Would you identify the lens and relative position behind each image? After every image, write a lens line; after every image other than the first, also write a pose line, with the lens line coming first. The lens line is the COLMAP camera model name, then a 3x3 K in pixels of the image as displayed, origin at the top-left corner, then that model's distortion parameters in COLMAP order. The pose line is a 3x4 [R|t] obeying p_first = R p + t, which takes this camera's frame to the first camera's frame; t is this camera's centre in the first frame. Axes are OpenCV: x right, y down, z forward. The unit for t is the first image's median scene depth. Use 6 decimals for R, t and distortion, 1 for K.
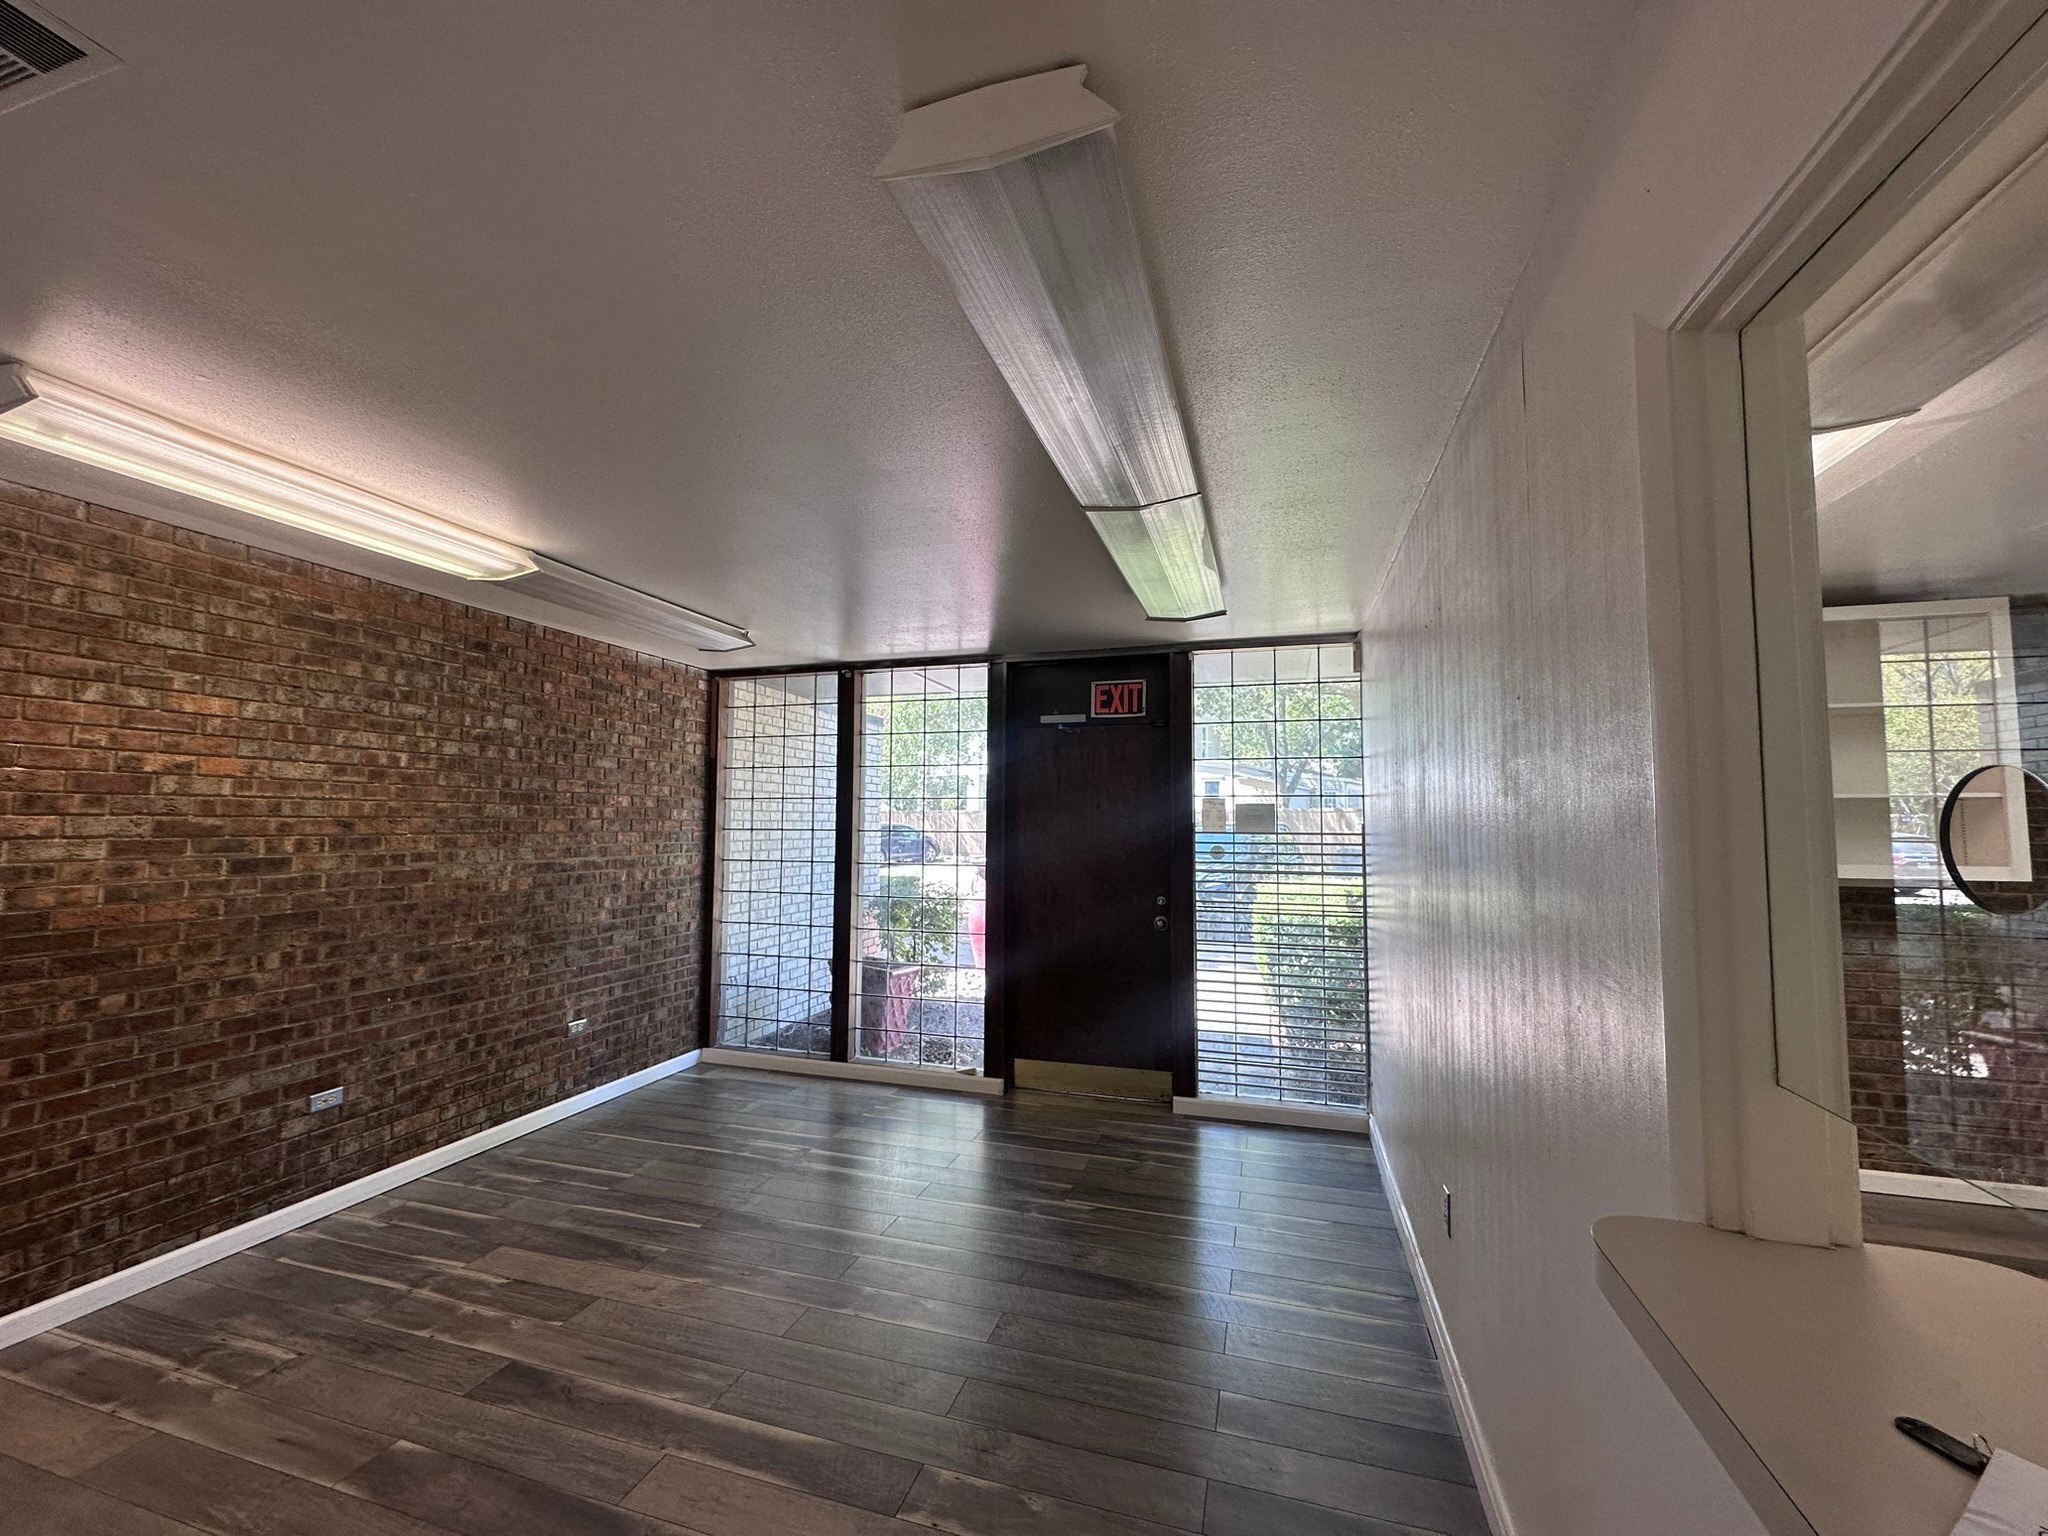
lens RADIAL K [[819.3, 0, 1026.3], [0, 819.3, 769.7], [0, 0, 1]] dist [-0.002709, 0.000446]
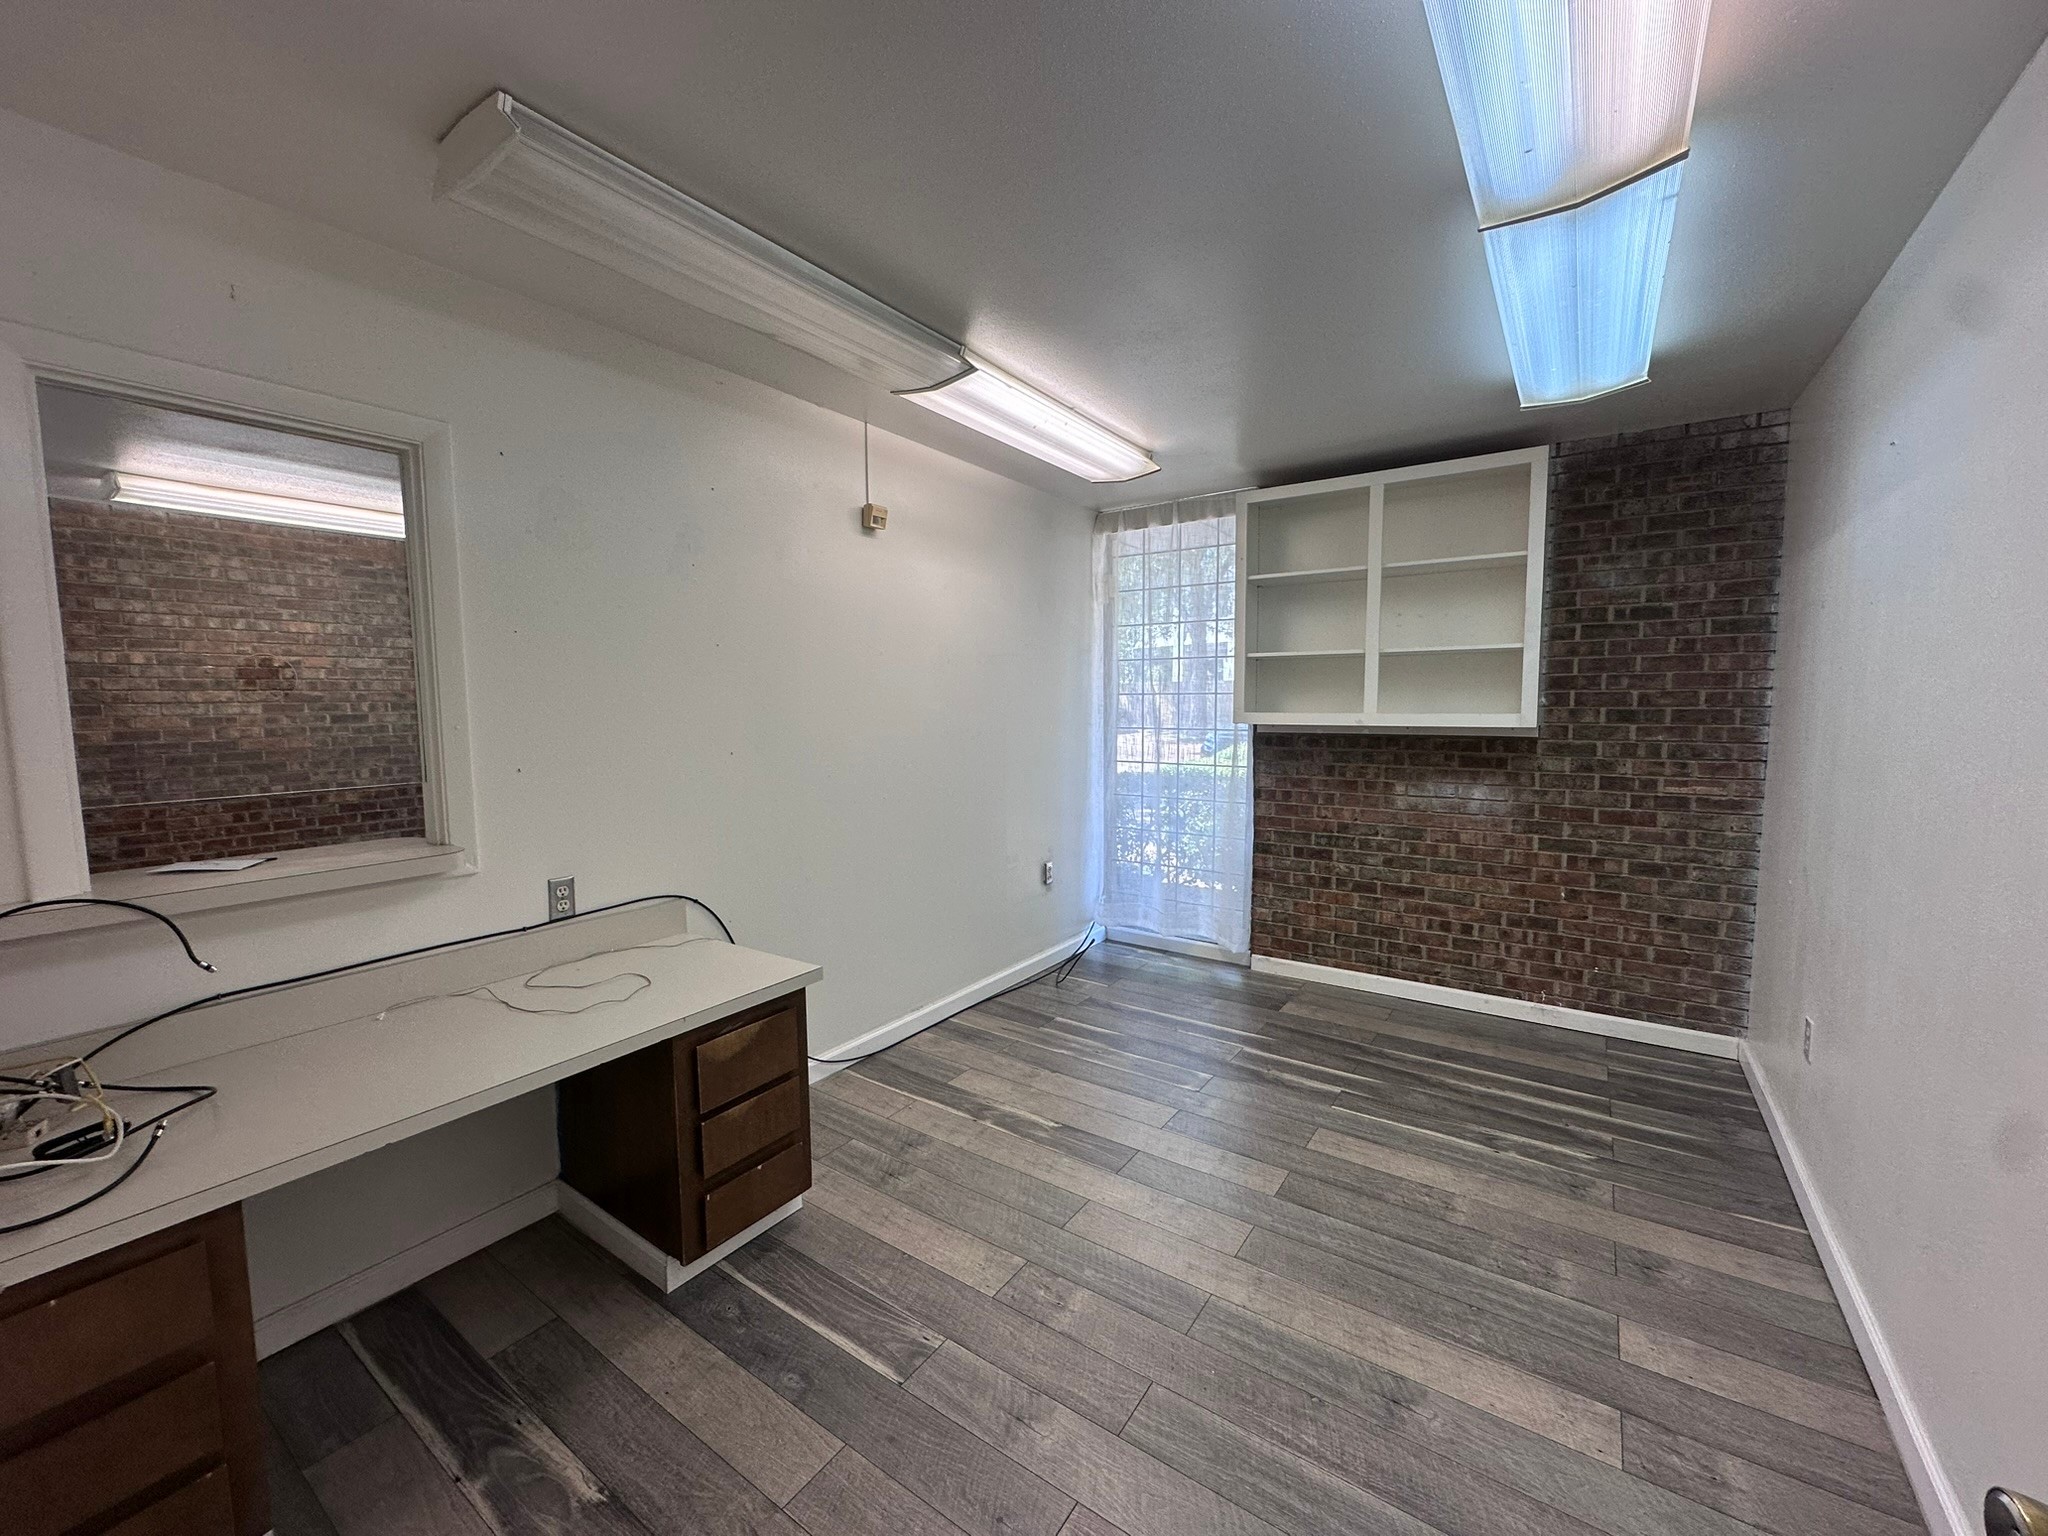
lens RADIAL K [[819.3, 0, 1026.3], [0, 819.3, 769.7], [0, 0, 1]] dist [-0.002709, 0.000446]
pose [[0.951747, 0.014805, -0.306525, 1.011619], [0.032178, 0.988515, 0.147657, 0.014217], [0.305191, -0.150395, 0.940340, -0.224631]]
